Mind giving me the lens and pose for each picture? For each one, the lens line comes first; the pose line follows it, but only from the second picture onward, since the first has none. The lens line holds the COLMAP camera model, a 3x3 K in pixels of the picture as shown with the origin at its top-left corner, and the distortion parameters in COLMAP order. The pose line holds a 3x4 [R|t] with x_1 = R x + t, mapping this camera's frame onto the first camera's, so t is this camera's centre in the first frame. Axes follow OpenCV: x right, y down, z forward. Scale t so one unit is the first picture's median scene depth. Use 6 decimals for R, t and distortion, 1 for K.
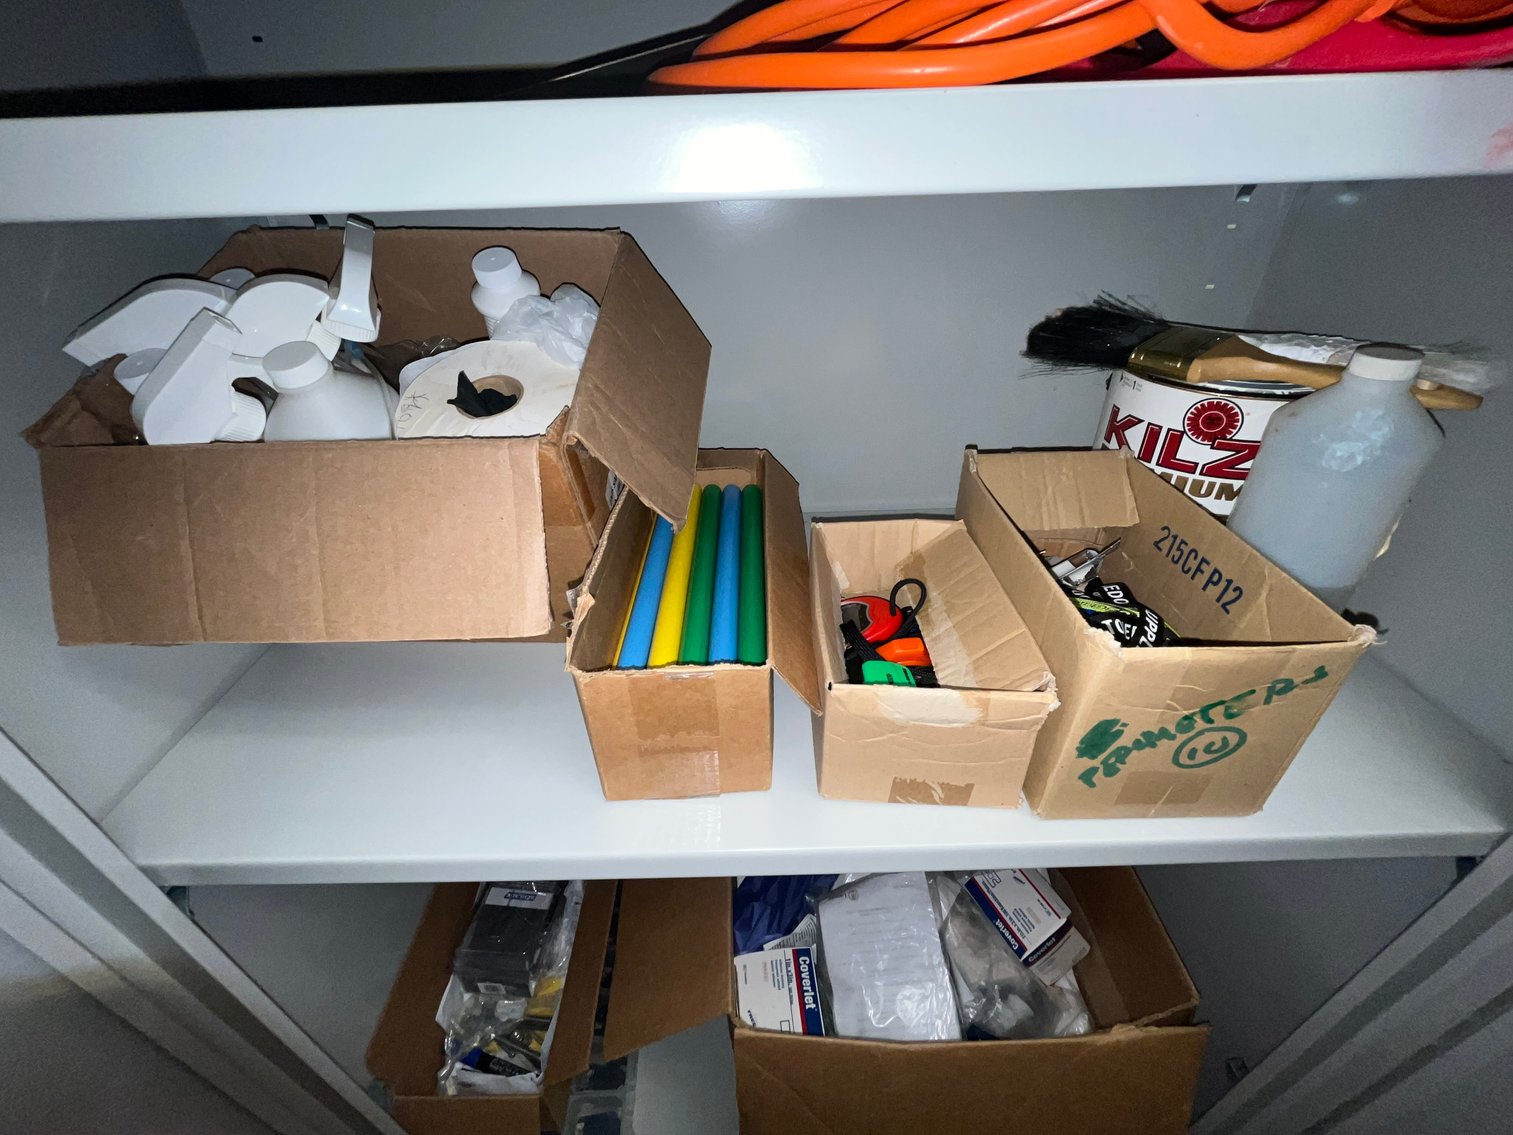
lens RADIAL K [[605.4, 0, 756.5], [0, 605.4, 567.5], [0, 0, 1]] dist [-0.002959, -0.000323]
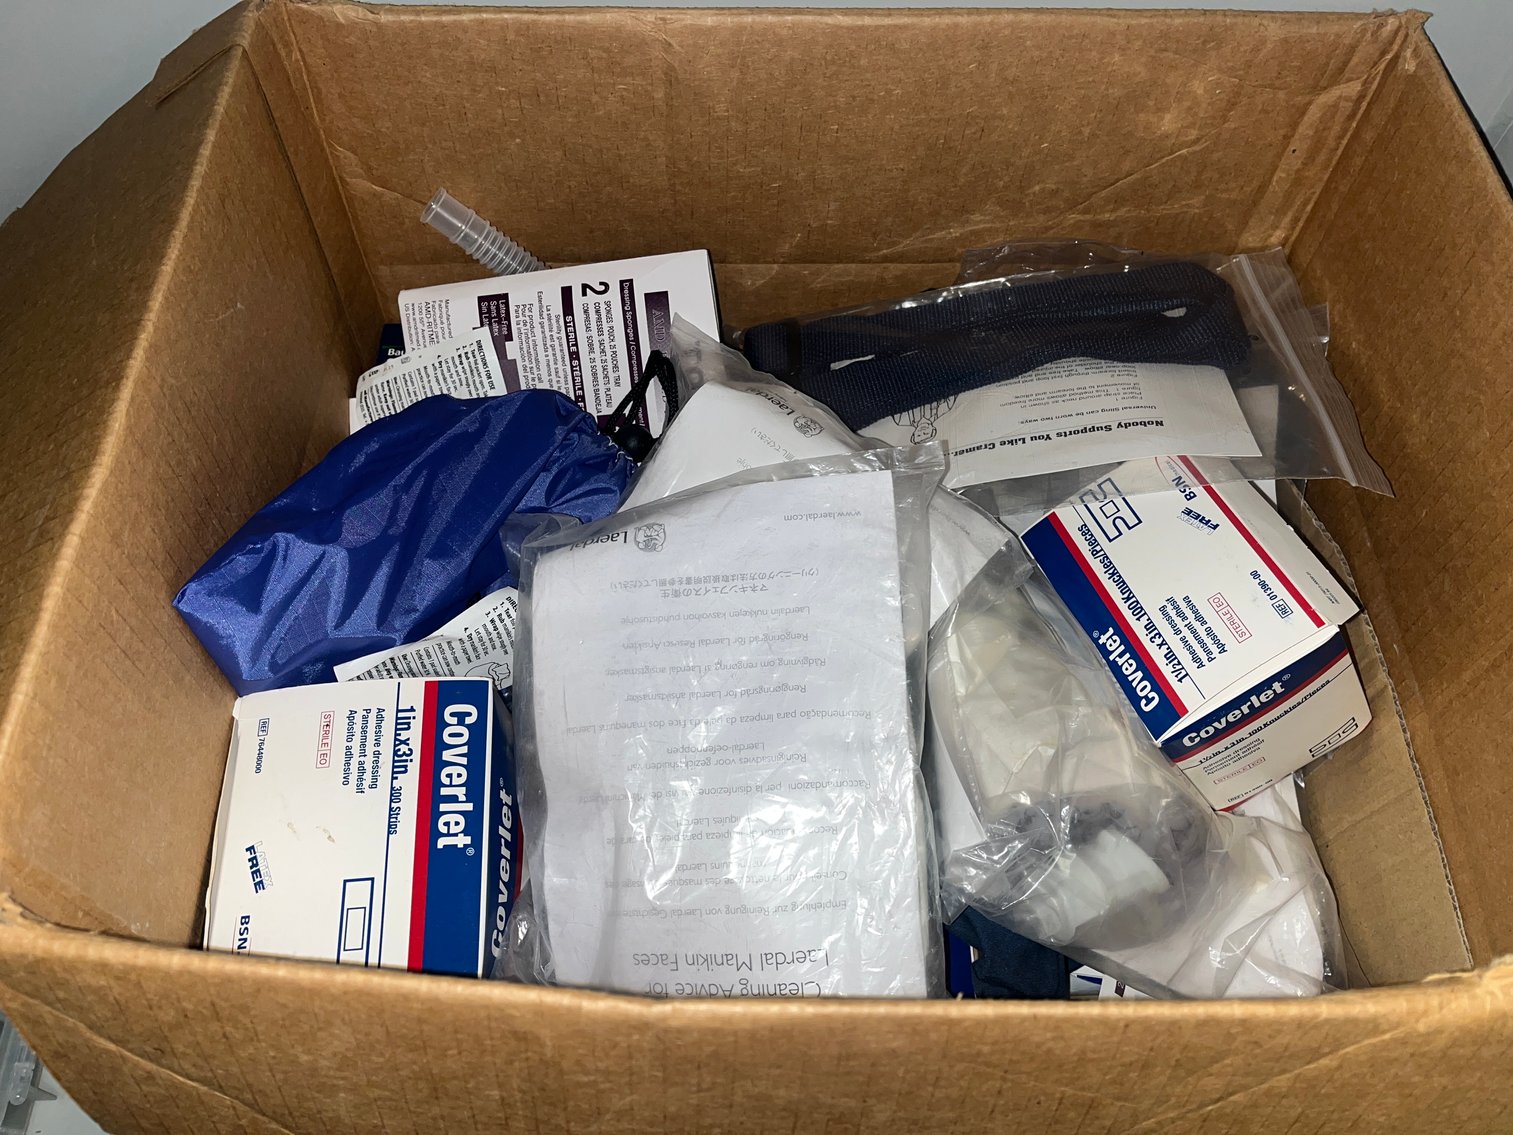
lens RADIAL K [[1152.6, 0, 756.5], [0, 1152.6, 567.5], [0, 0, 1]] dist [0.036218, -0.066933]
pose [[0.997653, 0.045437, 0.051217, 0.195235], [-0.062480, 0.910088, 0.409677, 0.335603], [-0.027998, -0.411916, 0.910792, 0.497250]]
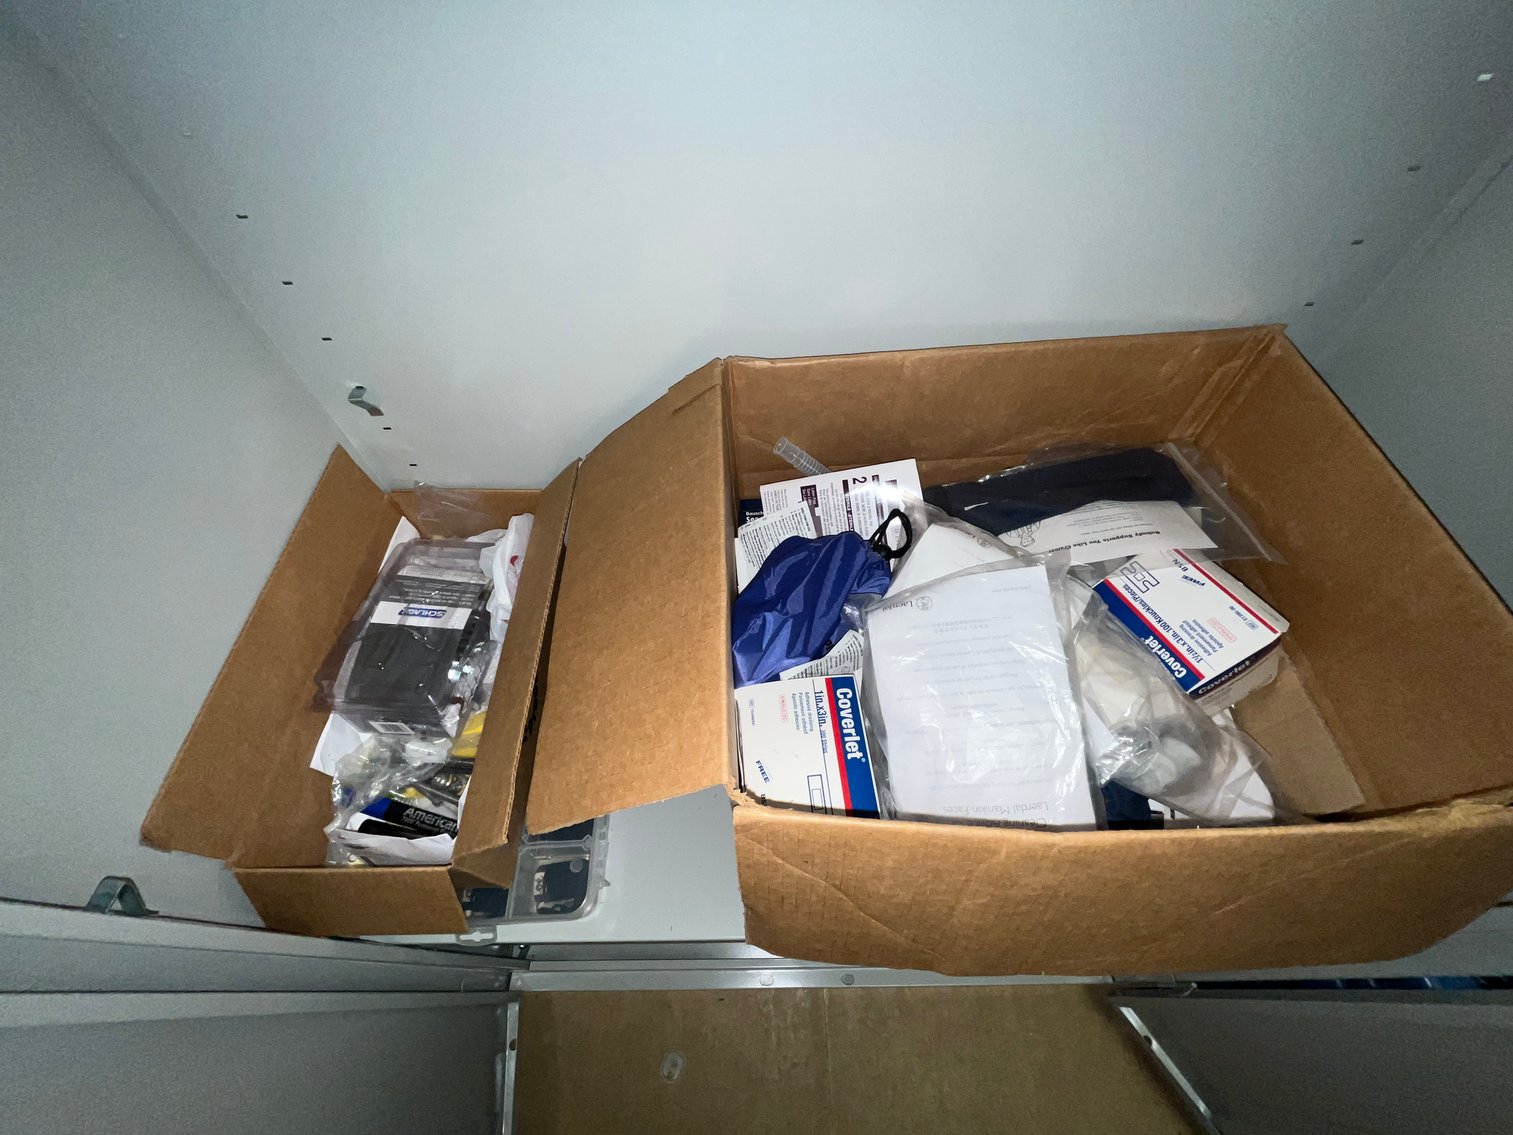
lens RADIAL K [[605.4, 0, 756.5], [0, 605.4, 567.5], [0, 0, 1]] dist [-0.002959, -0.000323]
pose [[0.999984, -0.005226, -0.002134, -0.011644], [0.005645, 0.924965, 0.380011, 0.284285], [-0.000012, -0.380017, 0.924979, 0.460599]]
